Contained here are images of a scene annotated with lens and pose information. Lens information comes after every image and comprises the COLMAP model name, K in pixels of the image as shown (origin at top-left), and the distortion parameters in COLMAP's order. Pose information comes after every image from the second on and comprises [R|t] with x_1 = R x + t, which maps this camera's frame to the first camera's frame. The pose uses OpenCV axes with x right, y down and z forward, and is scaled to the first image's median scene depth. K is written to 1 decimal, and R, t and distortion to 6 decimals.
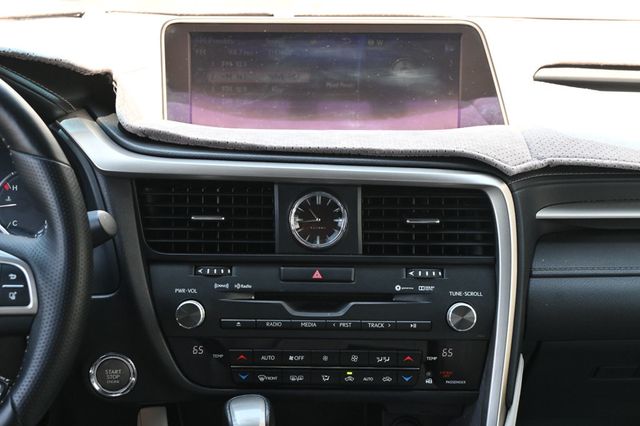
lens RADIAL K [[1121.0, 0, 317.4], [0, 1121.0, 210.5], [0, 0, 1]] dist [-0.015211, 0.000000]
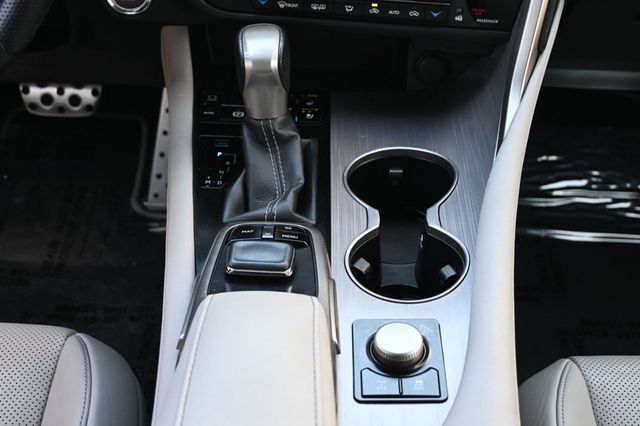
lens RADIAL K [[927.1, 0, 321.5], [0, 927.1, 212.3], [0, 0, 1]] dist [0.038382, 0.000000]
pose [[0.995701, 0.072392, -0.057782, 0.041733], [-0.044336, 0.920219, 0.388886, 0.004213], [0.081324, -0.384652, 0.919472, 0.212169]]
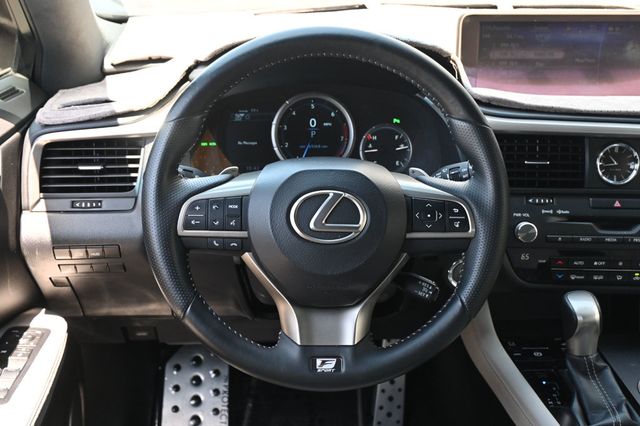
lens RADIAL K [[764.1, 0, 320.2], [0, 764.1, 217.2], [0, 0, 1]] dist [-0.000095, 0.000000]
pose [[0.999296, 0.007010, -0.036869, -0.329412], [-0.002901, 0.993889, 0.110349, -0.029234], [0.037417, -0.110165, 0.993209, 0.048131]]
